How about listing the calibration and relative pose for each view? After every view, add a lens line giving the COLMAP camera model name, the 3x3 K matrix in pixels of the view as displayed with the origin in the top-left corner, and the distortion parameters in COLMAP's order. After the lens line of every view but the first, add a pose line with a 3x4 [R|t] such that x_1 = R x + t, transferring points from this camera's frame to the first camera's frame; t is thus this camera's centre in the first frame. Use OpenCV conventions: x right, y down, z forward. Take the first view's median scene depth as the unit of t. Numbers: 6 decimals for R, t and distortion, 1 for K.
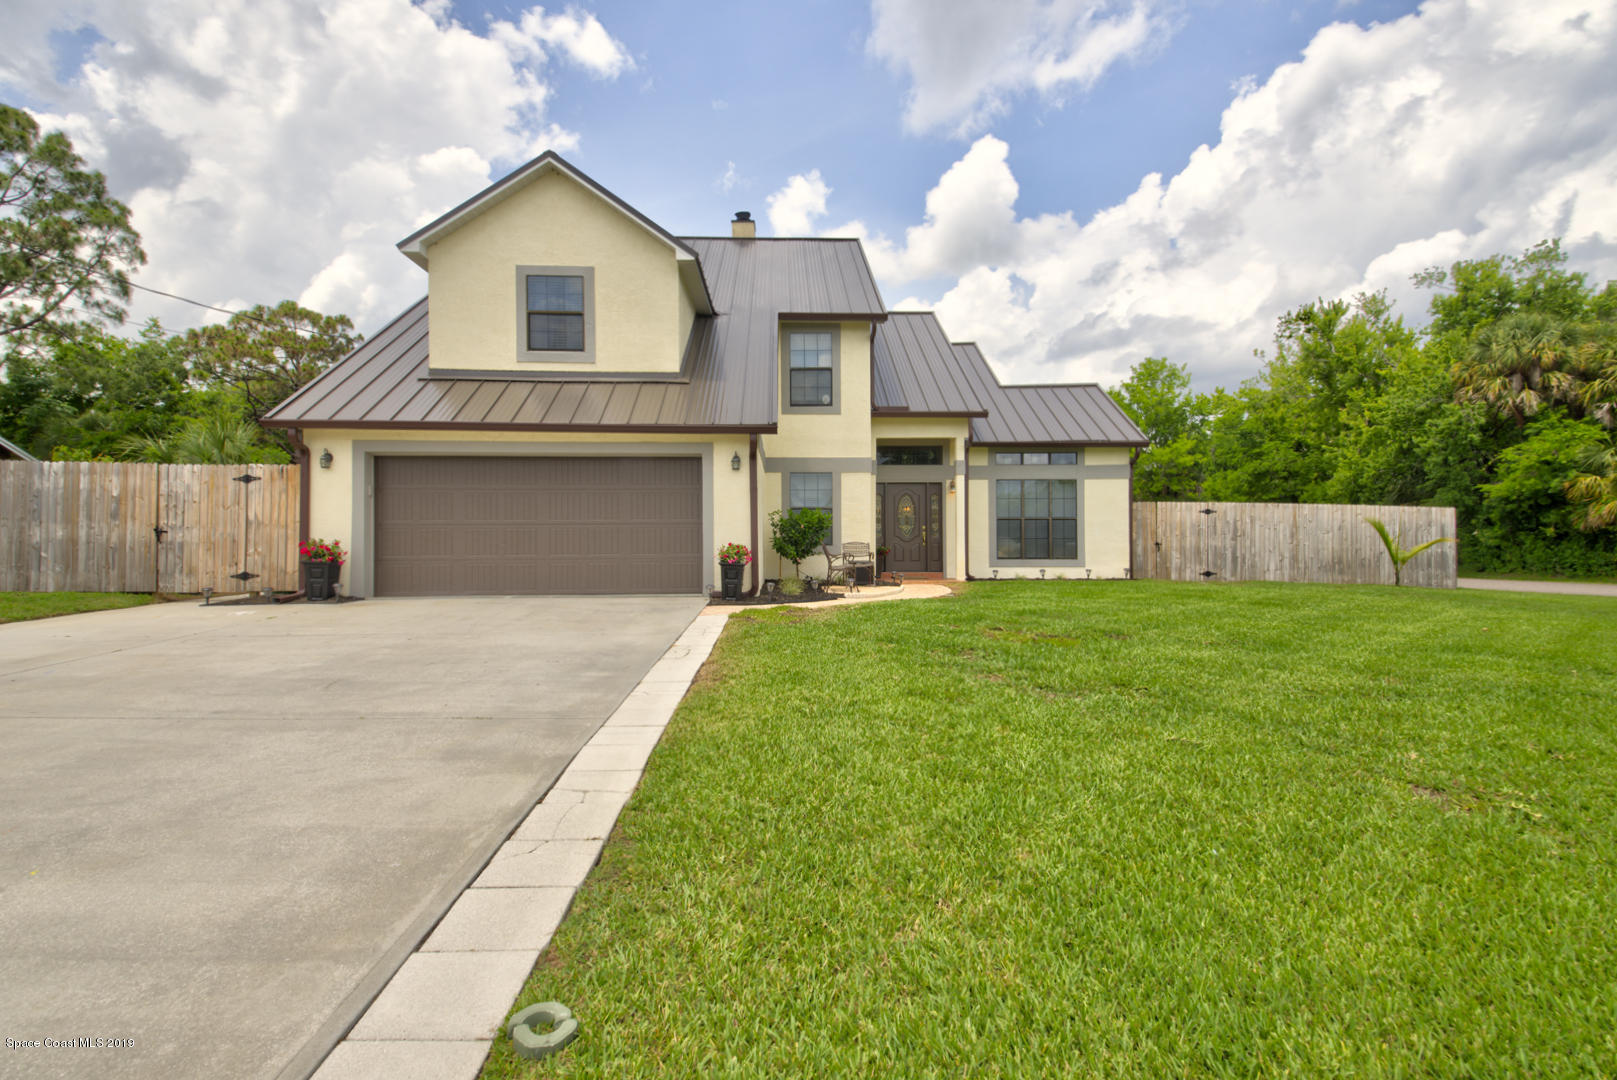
lens RADIAL K [[805.9, 0, 798.2], [0, 805.9, 532.8], [0, 0, 1]] dist [0.033003, -0.004187]
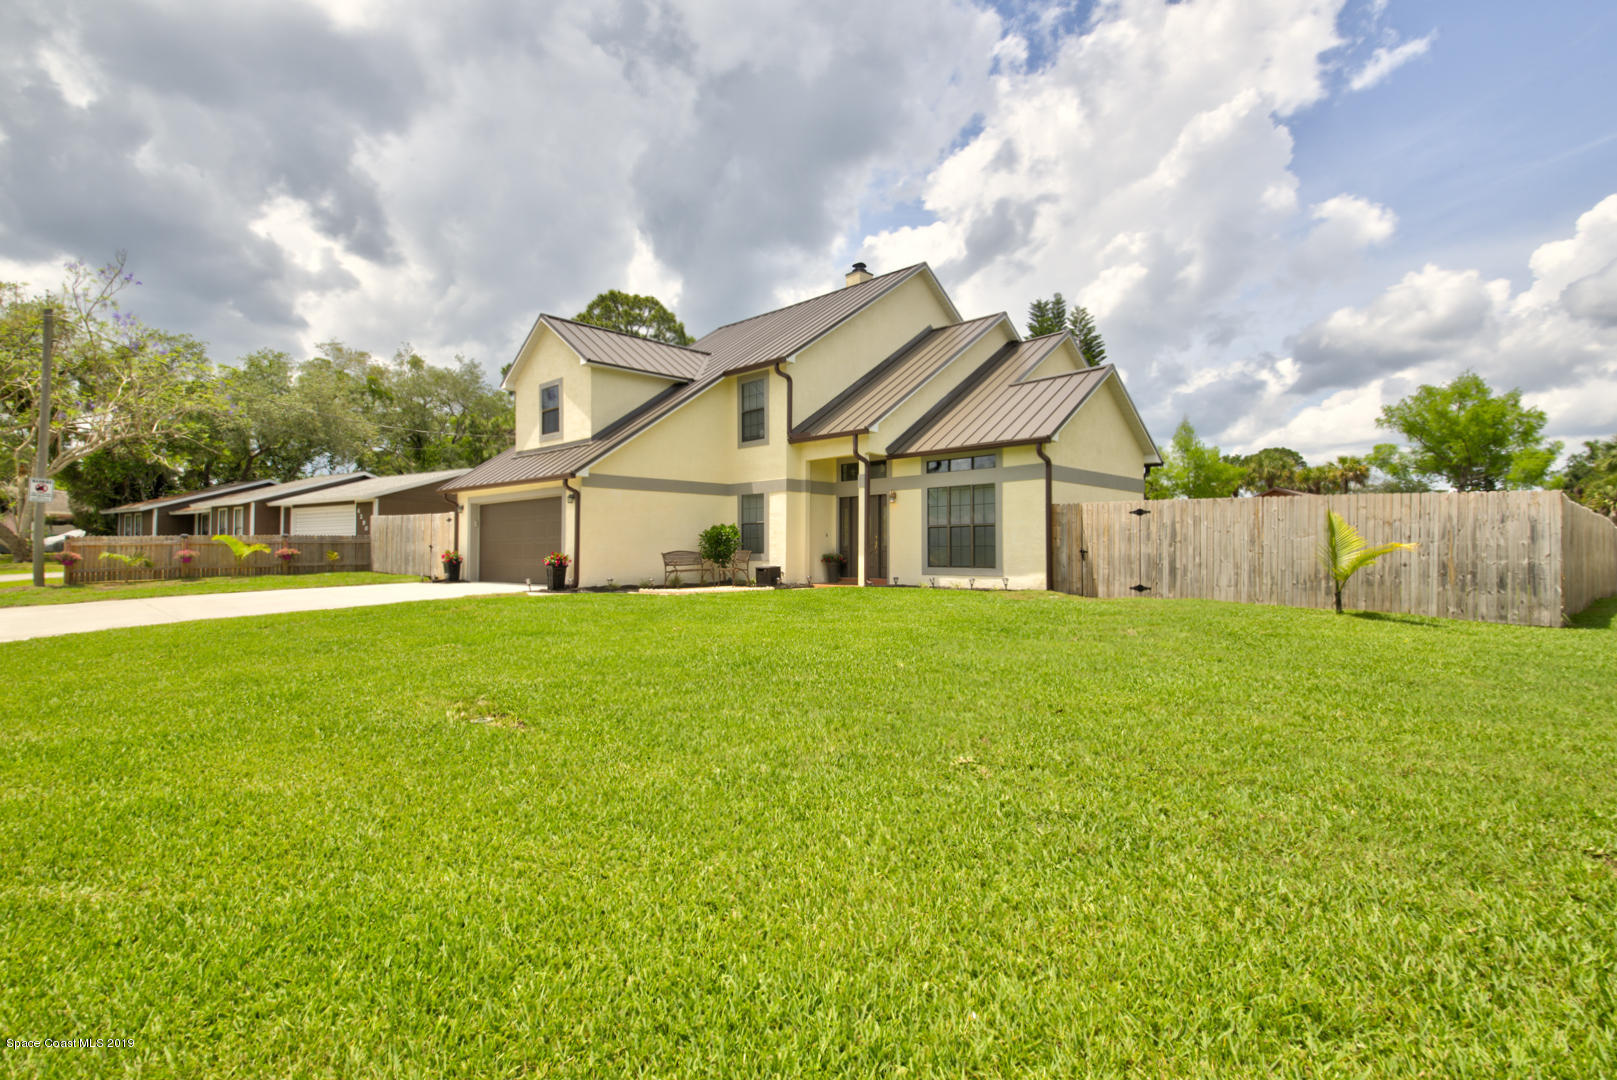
lens RADIAL K [[805.9, 0, 801.1], [0, 805.9, 539.1], [0, 0, 1]] dist [0.033003, -0.004187]
pose [[0.683642, -0.015149, -0.729660, 0.865440], [0.010910, 0.999885, -0.010537, 0.006107], [0.729736, -0.000757, 0.683729, 0.196174]]
